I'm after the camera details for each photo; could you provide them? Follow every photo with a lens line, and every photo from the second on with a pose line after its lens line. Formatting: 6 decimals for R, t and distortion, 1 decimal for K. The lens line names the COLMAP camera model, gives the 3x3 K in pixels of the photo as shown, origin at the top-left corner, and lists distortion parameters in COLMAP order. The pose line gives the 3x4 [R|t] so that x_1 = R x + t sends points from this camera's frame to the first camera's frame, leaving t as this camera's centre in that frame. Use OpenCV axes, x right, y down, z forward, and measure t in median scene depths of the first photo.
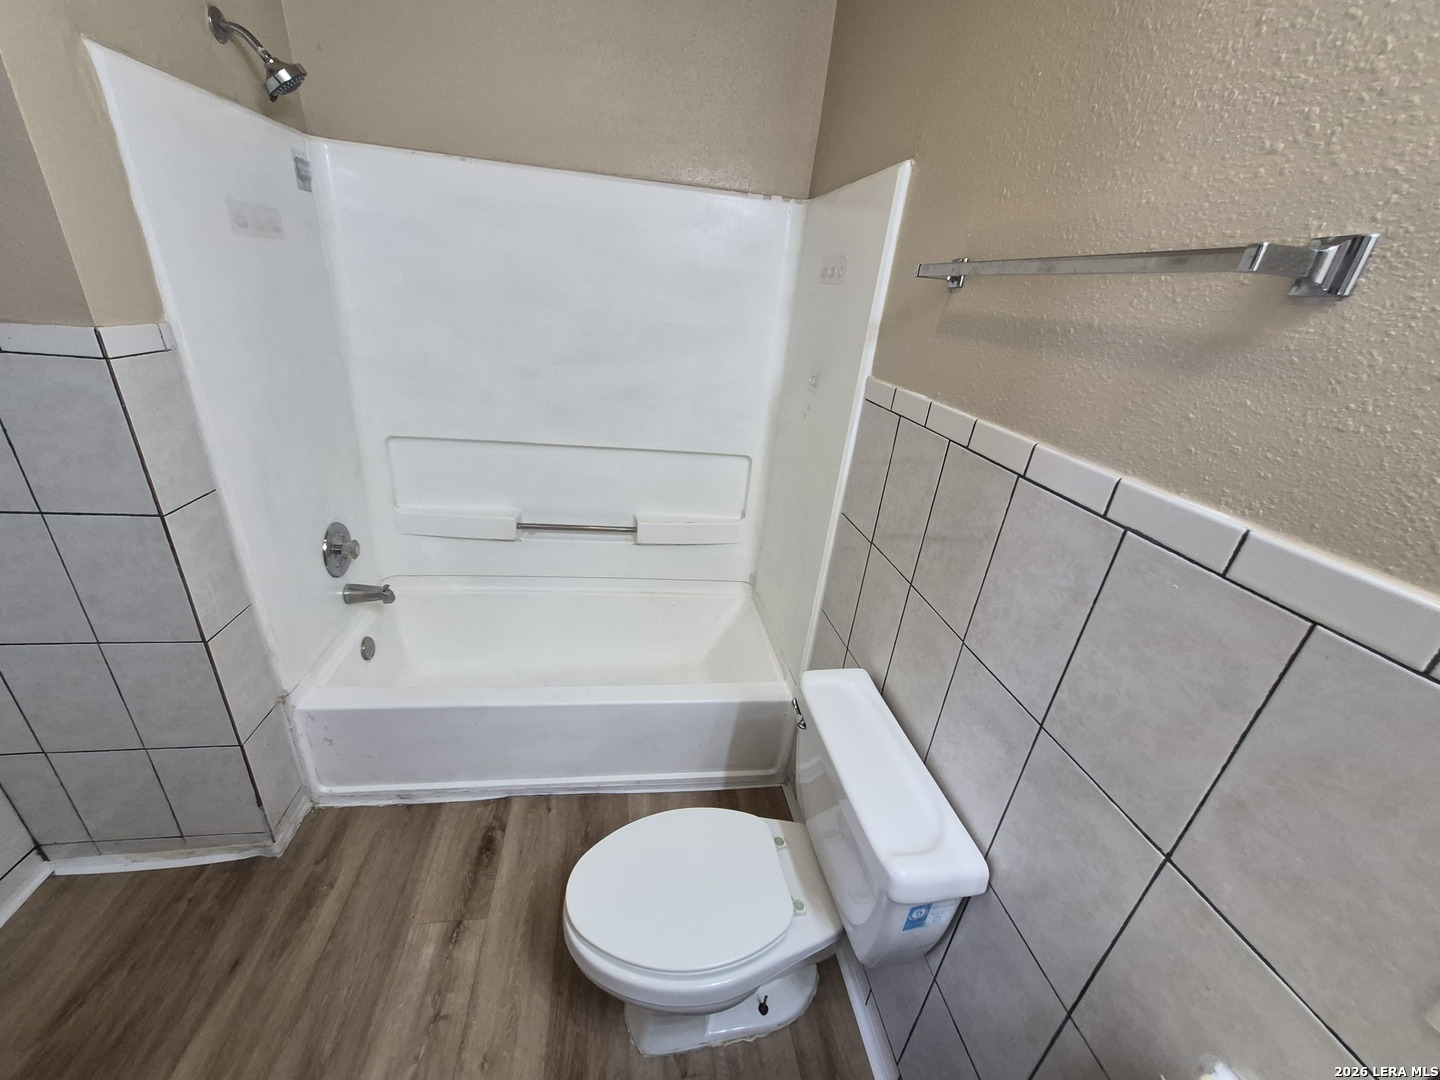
lens RADIAL K [[564.0, 0, 709.1], [0, 564.0, 546.3], [0, 0, 1]] dist [0.006337, -0.000408]
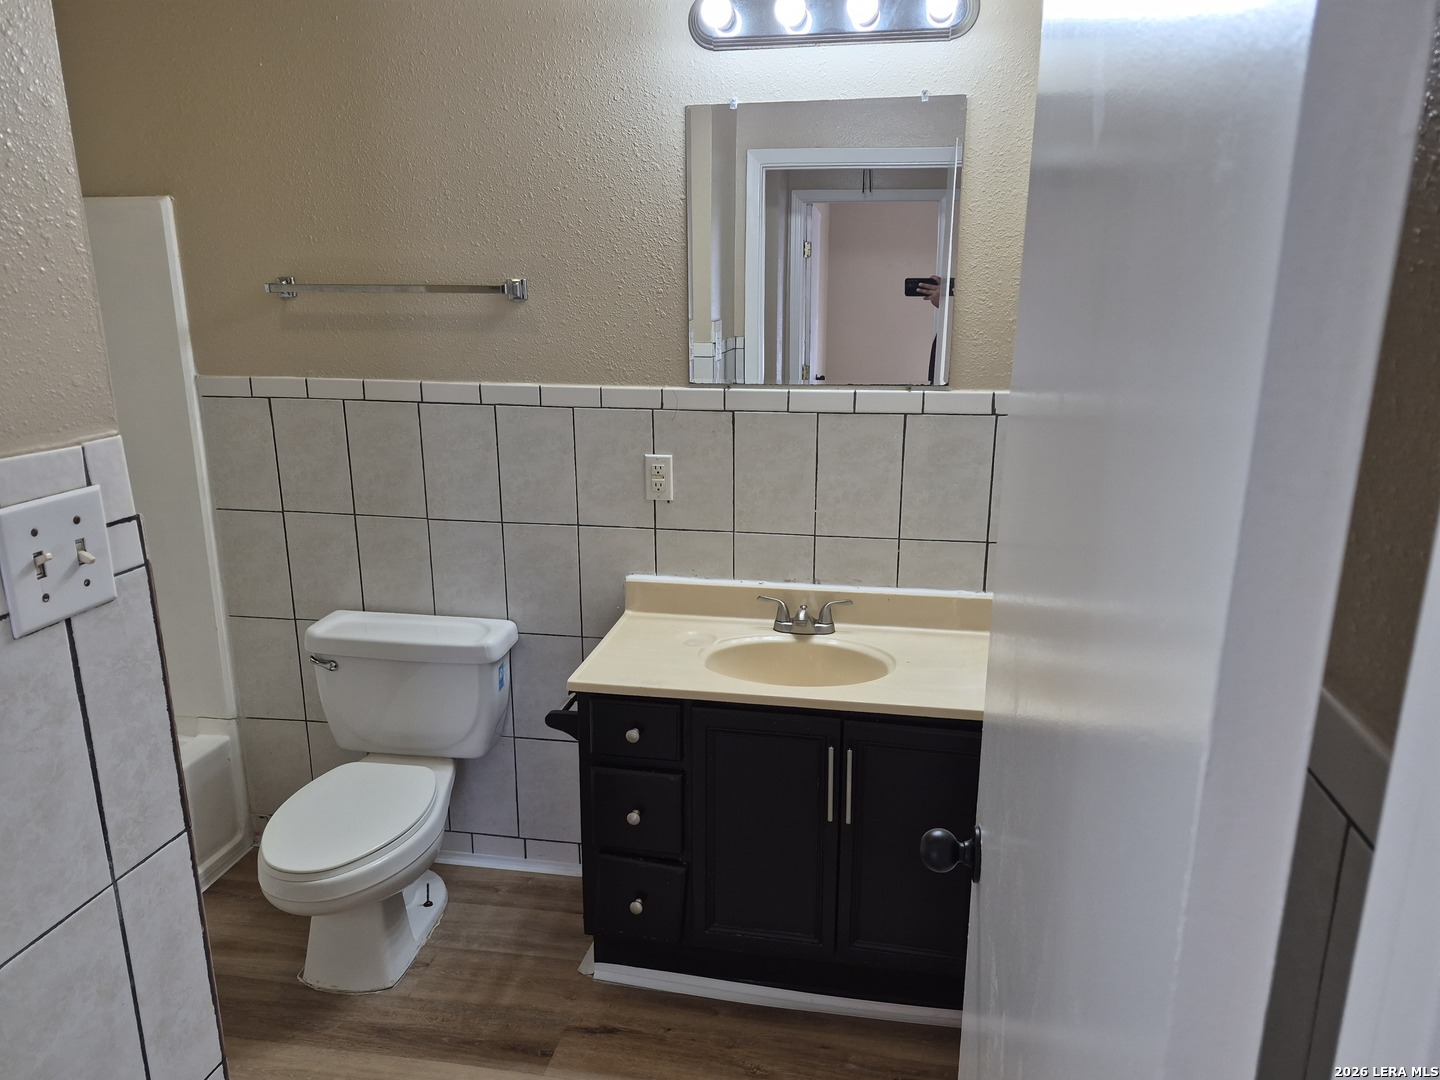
lens RADIAL K [[975.8, 0, 746.7], [0, 975.8, 537.8], [0, 0, 1]] dist [-0.000161, -0.000339]
pose [[0.287739, -0.319624, 0.902799, -1.675239], [0.413377, 0.891781, 0.183972, 0.089349], [-0.863901, 0.320261, 0.388726, -0.730867]]
